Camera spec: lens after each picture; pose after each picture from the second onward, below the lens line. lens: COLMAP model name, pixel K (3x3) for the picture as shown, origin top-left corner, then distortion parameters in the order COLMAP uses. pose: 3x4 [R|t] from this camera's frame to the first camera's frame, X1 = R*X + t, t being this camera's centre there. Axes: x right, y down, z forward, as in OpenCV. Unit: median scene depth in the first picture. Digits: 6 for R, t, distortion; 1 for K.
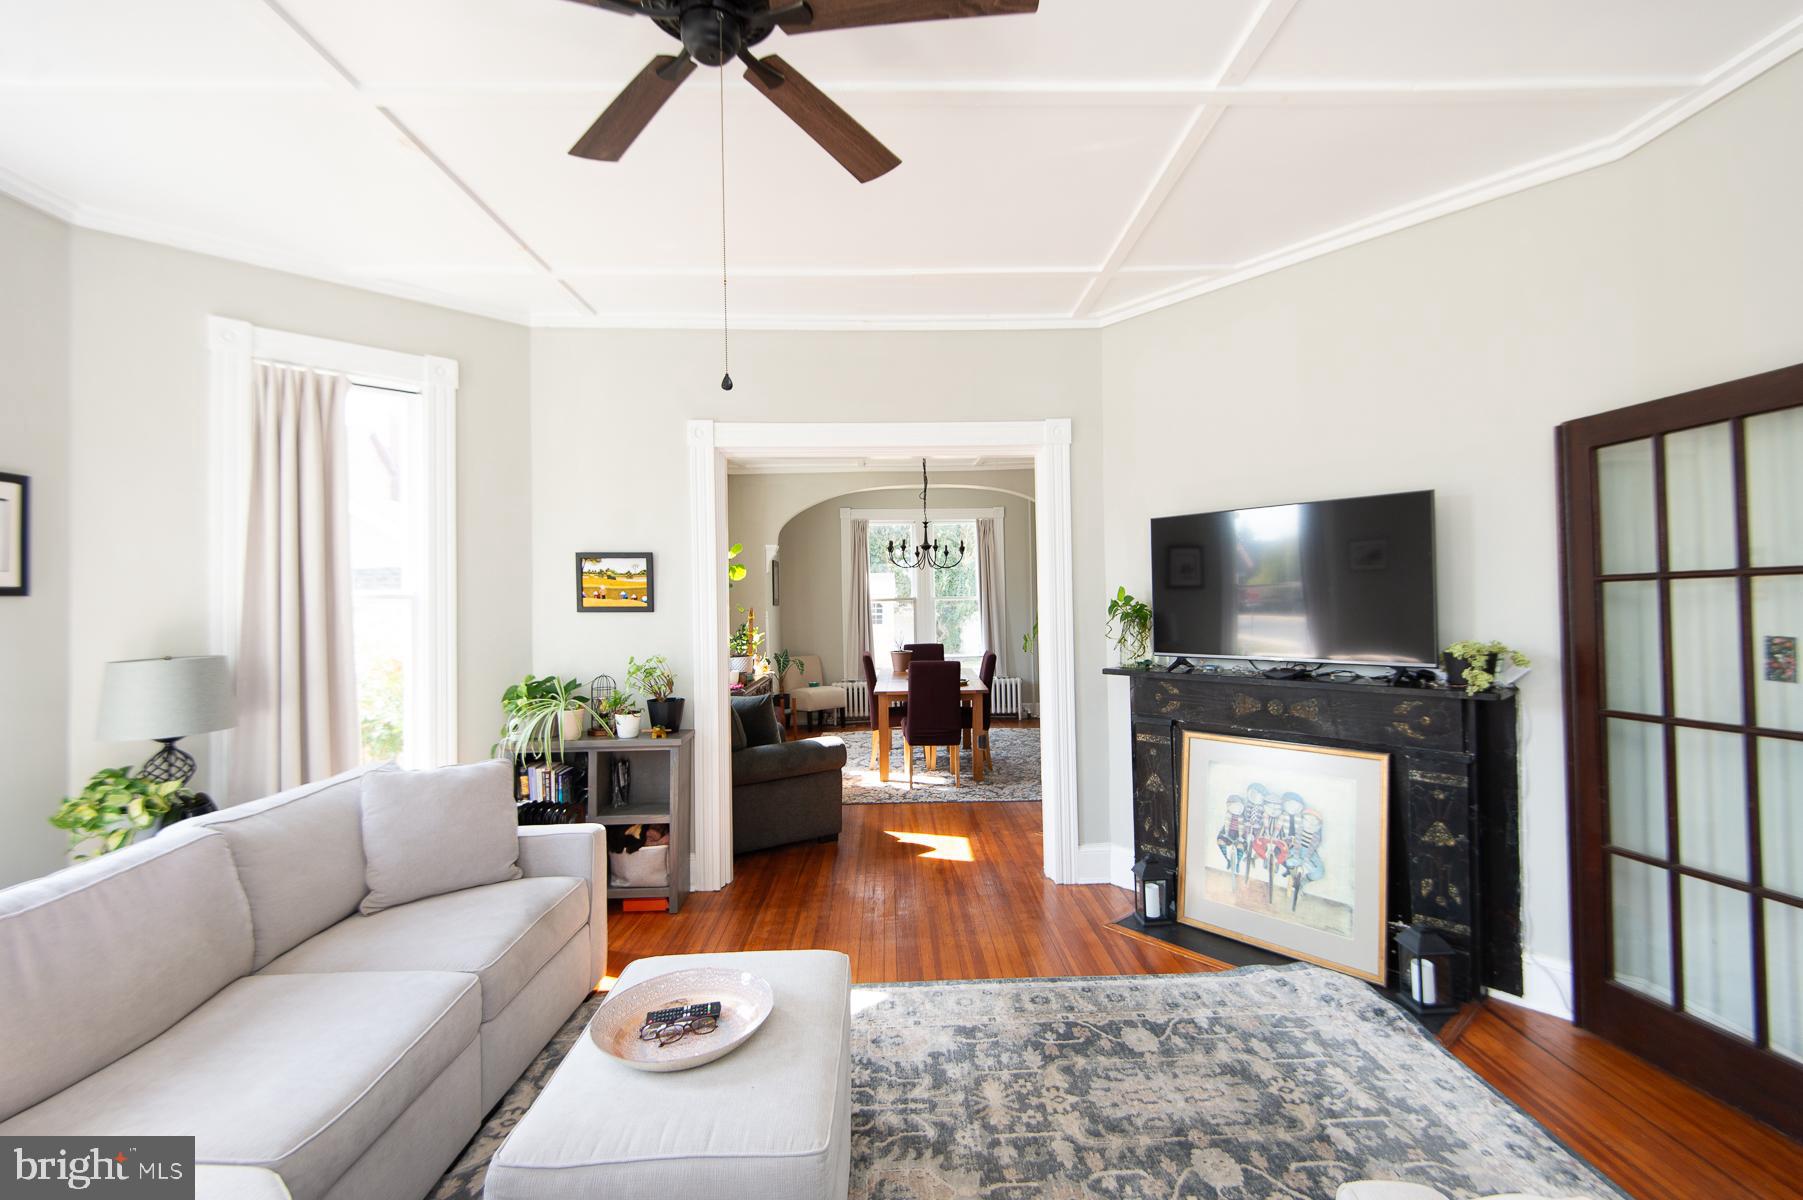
lens RADIAL K [[788.5, 0, 875.1], [0, 788.5, 599.9], [0, 0, 1]] dist [0.008829, -0.005426]
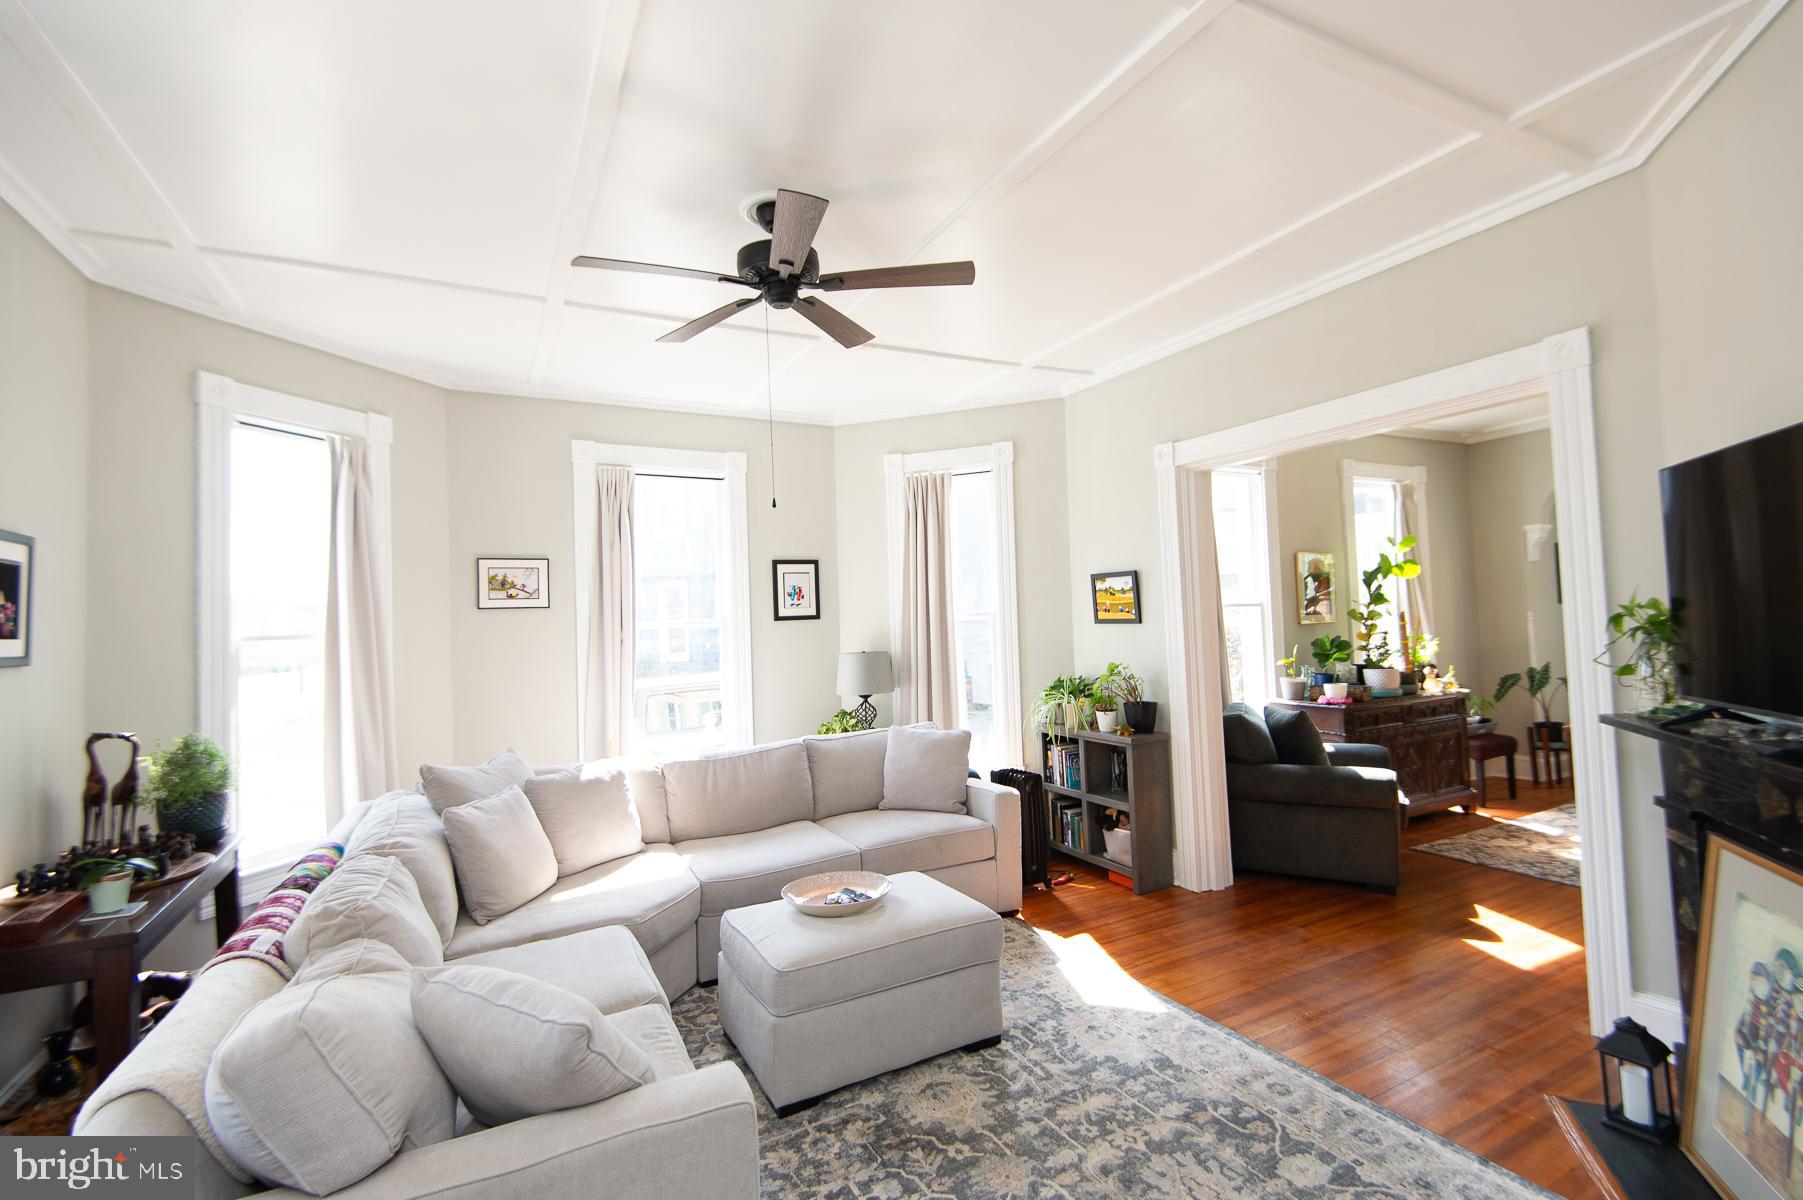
lens RADIAL K [[788.5, 0, 888.4], [0, 788.5, 590.5], [0, 0, 1]] dist [0.008829, -0.005426]
pose [[0.450742, -0.036660, -0.891901, 0.645000], [0.029777, 0.999218, -0.026023, -0.015139], [0.892158, -0.014829, 0.451481, 0.201637]]
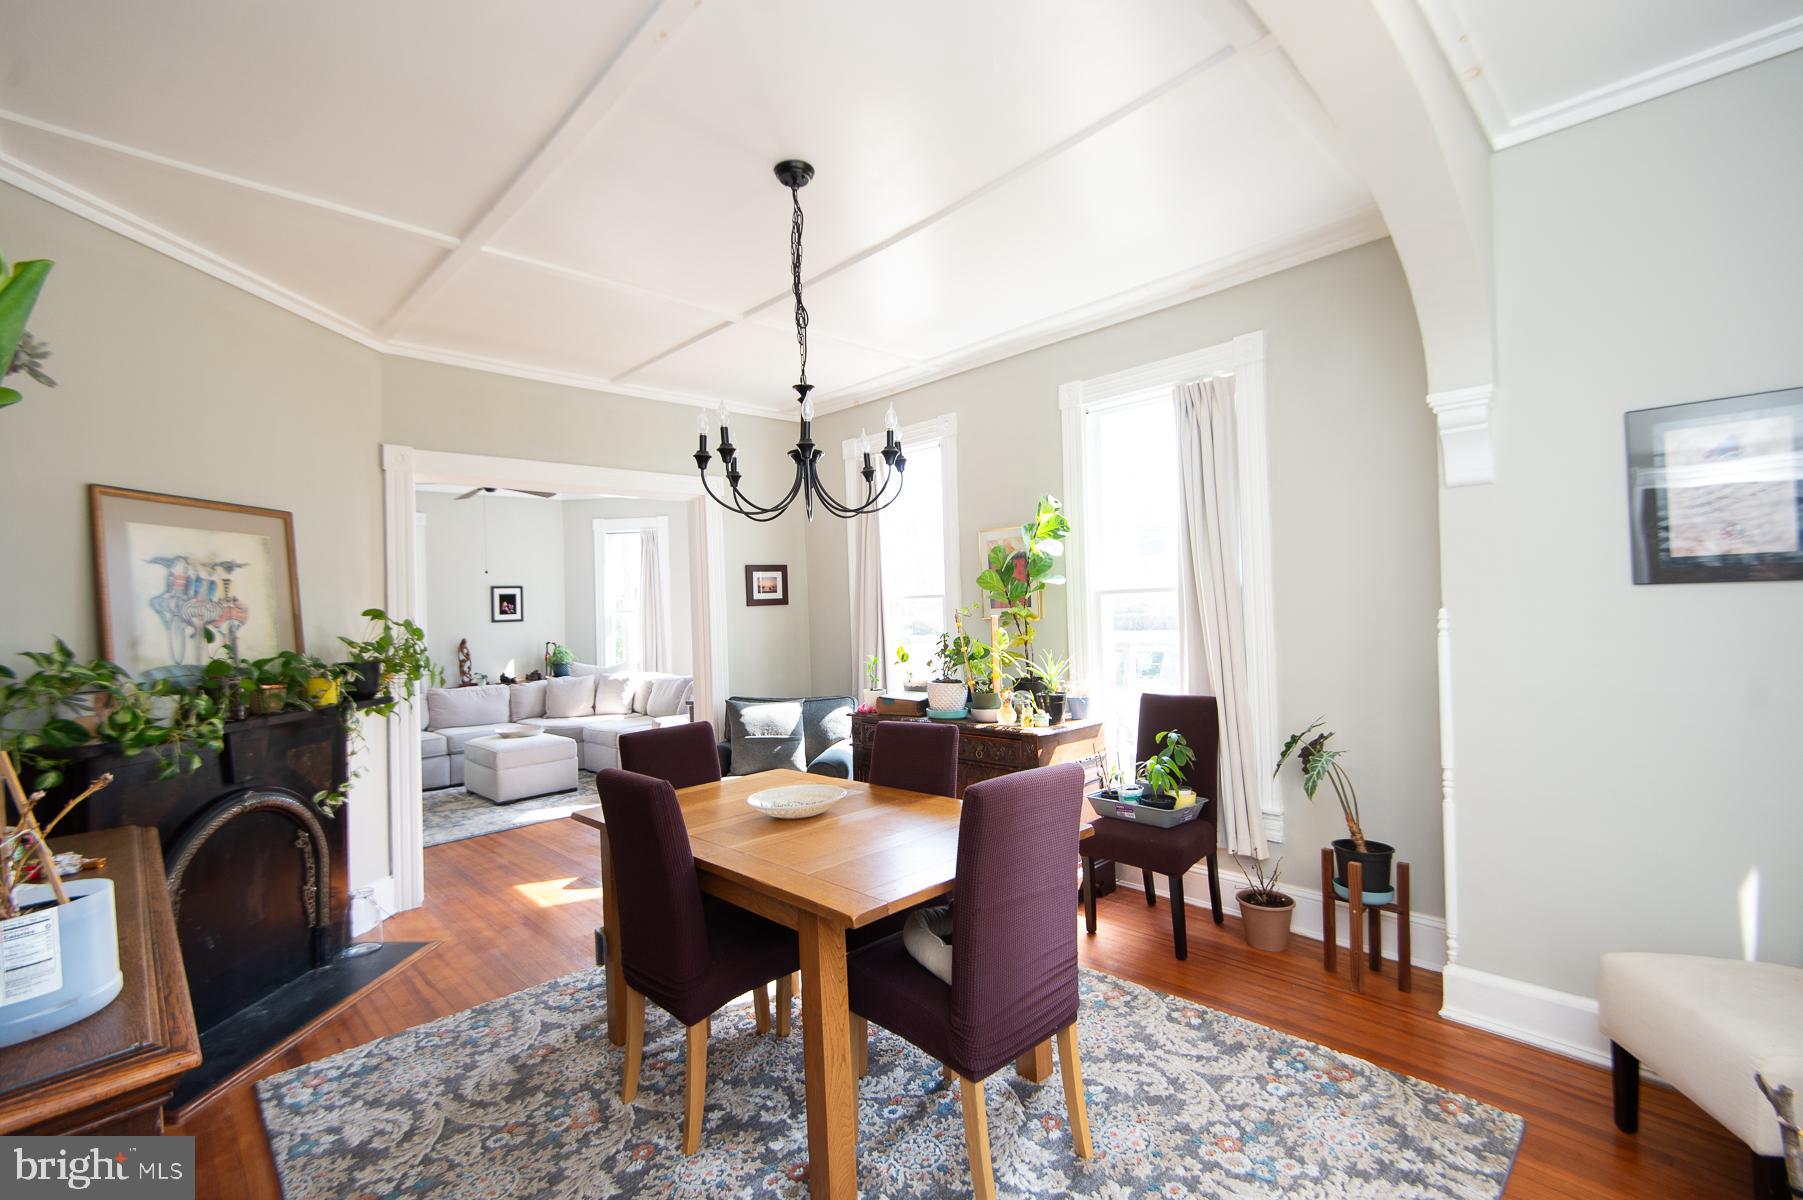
lens RADIAL K [[788.5, 0, 893.6], [0, 788.5, 594.0], [0, 0, 1]] dist [0.008829, -0.005426]
pose [[-0.710622, 0.031340, -0.702875, 0.609850], [0.050898, 0.998680, -0.006929, -0.001797], [0.701730, -0.040699, -0.711279, 2.619814]]
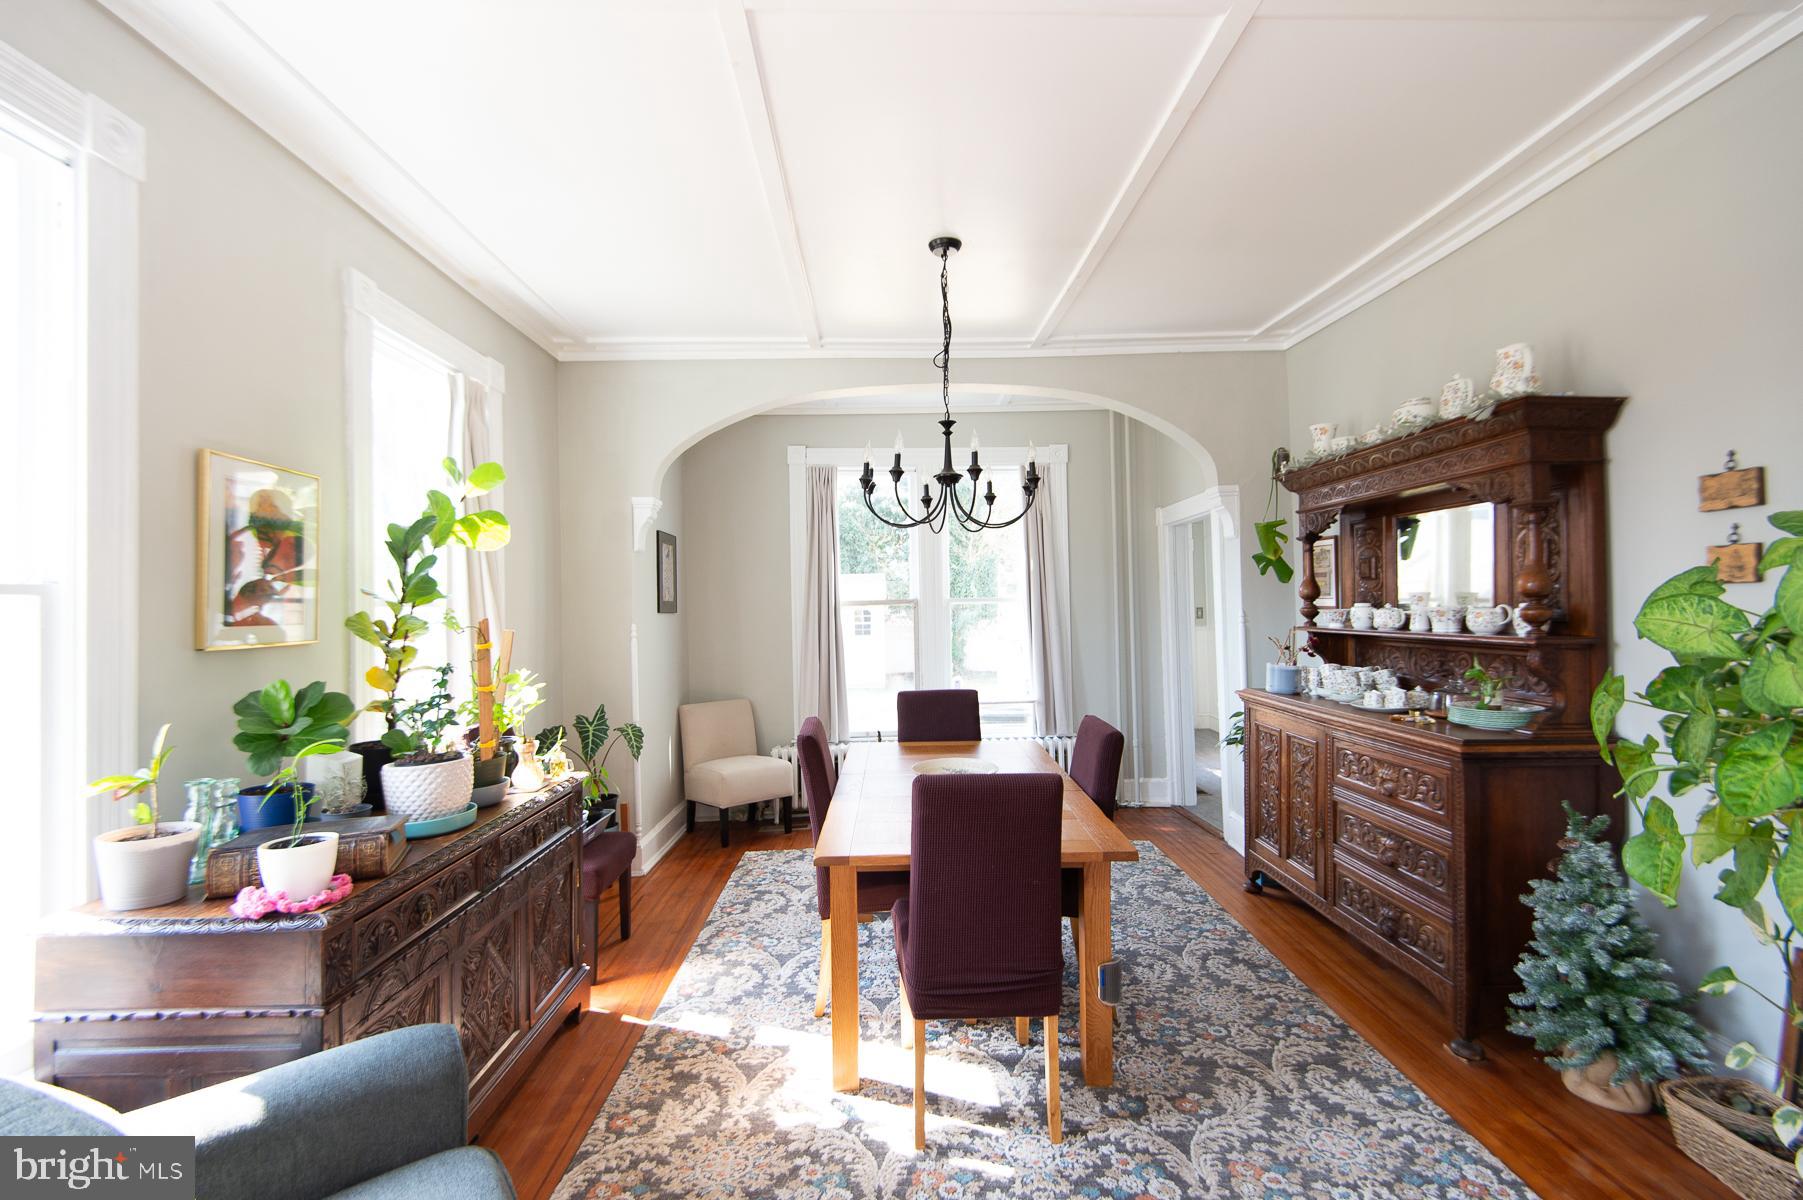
lens RADIAL K [[788.5, 0, 915.4], [0, 788.5, 597.9], [0, 0, 1]] dist [0.008829, -0.005426]
pose [[0.998271, -0.000368, 0.058770, 0.041326], [0.000884, 0.999961, -0.008760, 0.003354], [-0.058764, 0.008797, 0.998233, 1.110588]]
